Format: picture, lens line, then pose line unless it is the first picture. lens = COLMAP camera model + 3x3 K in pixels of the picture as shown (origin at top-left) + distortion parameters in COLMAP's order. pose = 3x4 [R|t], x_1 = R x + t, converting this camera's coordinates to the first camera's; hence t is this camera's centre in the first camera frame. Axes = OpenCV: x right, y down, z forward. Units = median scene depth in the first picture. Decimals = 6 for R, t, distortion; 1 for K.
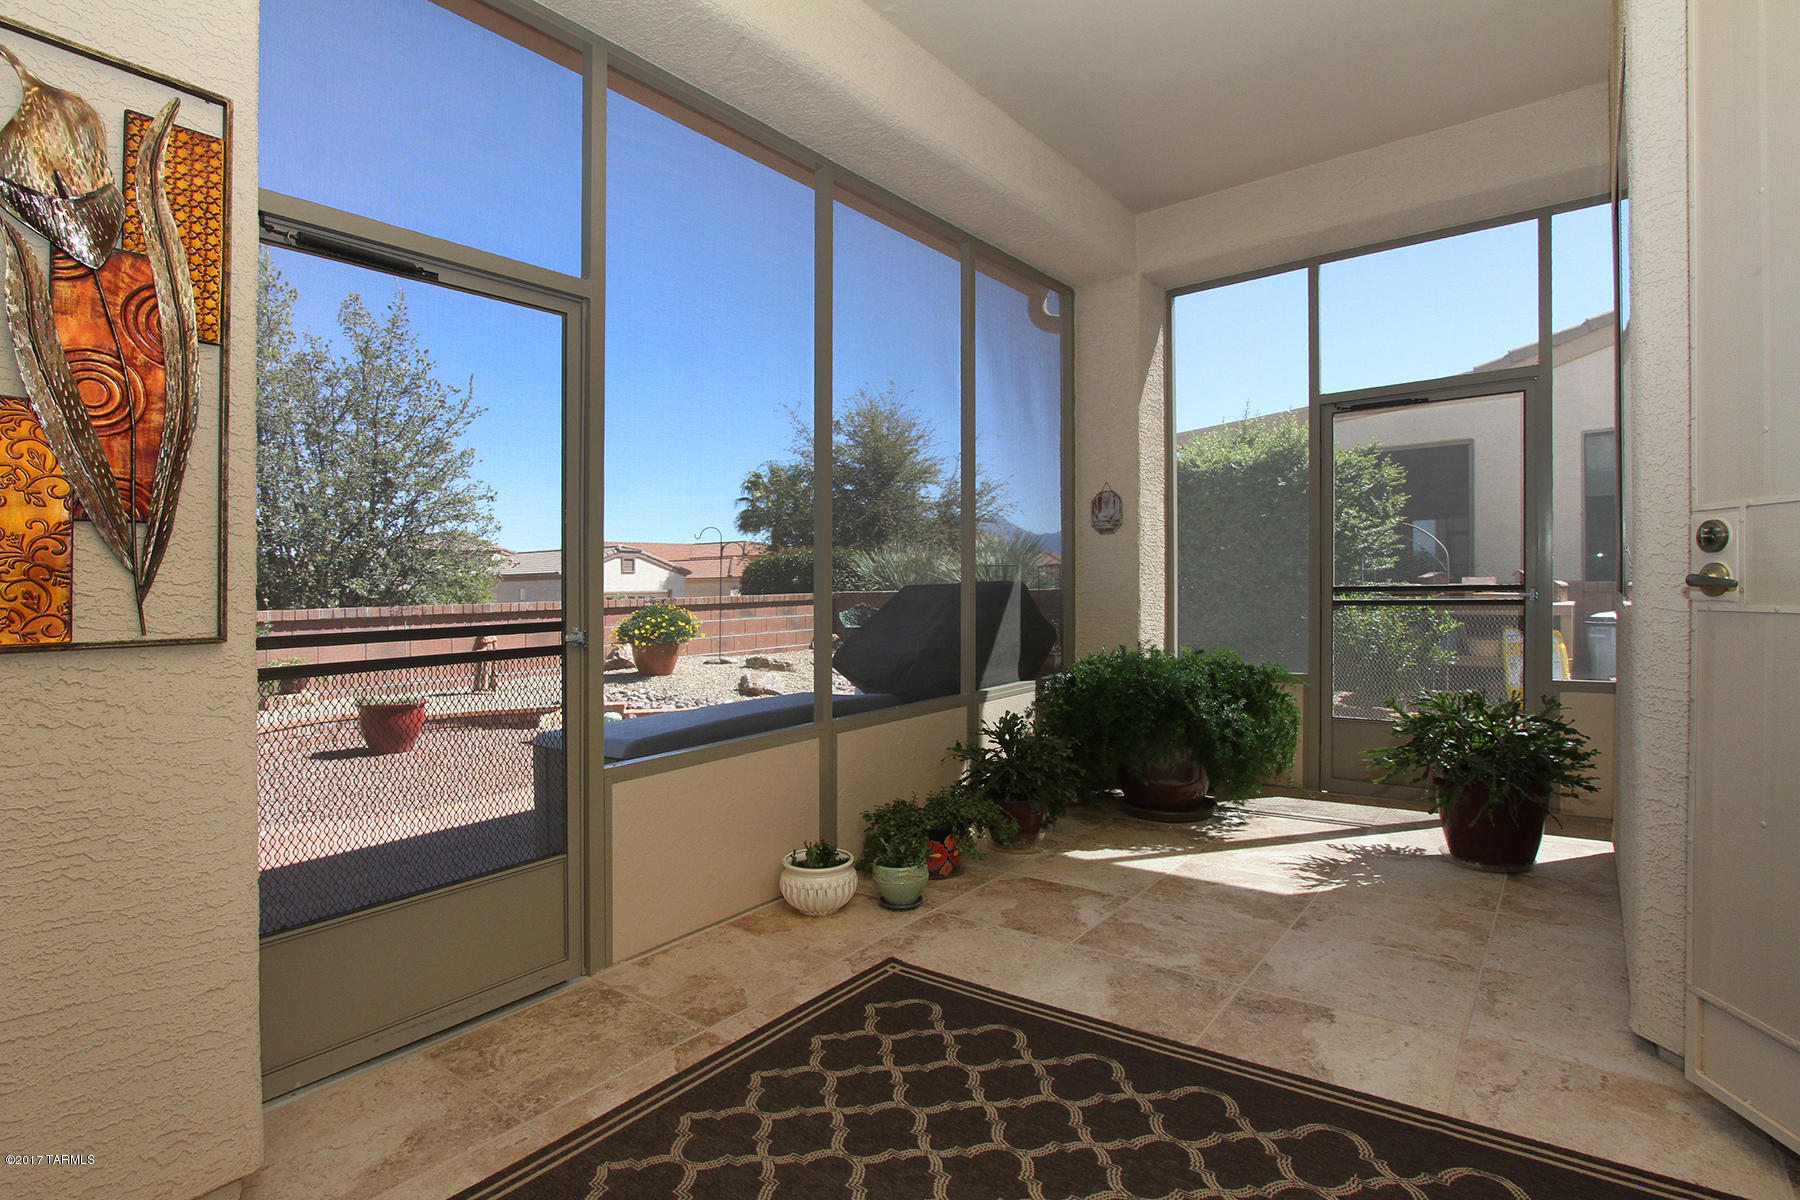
lens RADIAL K [[835.8, 0, 863.6], [0, 835.8, 588.5], [0, 0, 1]] dist [-0.015324, 0.000099]
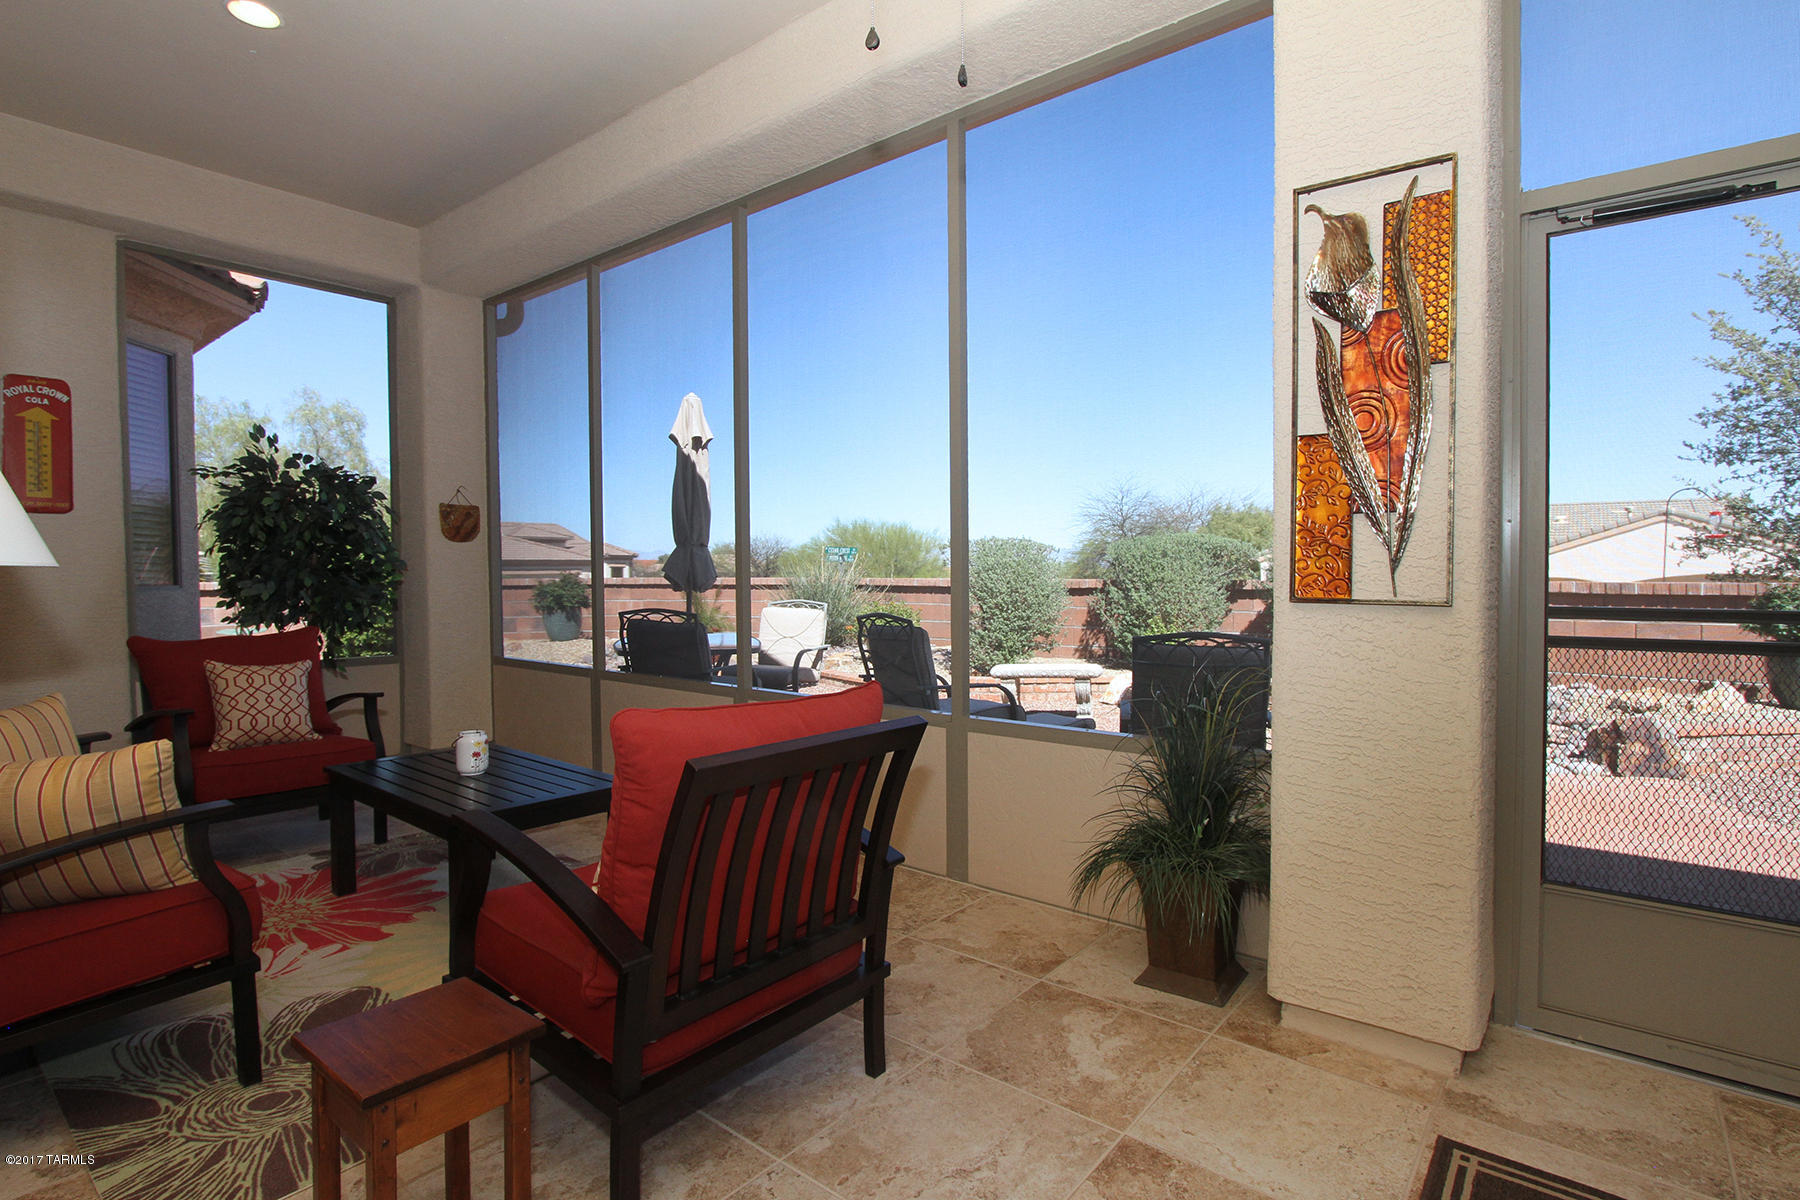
lens RADIAL K [[897.0, 0, 910.4], [0, 897.0, 598.8], [0, 0, 1]] dist [-0.020541, 0.004384]
pose [[0.027072, 0.056935, -0.998011, 0.390717], [-0.002945, 0.998377, 0.056876, -0.013750], [0.999629, 0.001399, 0.027196, 0.129352]]
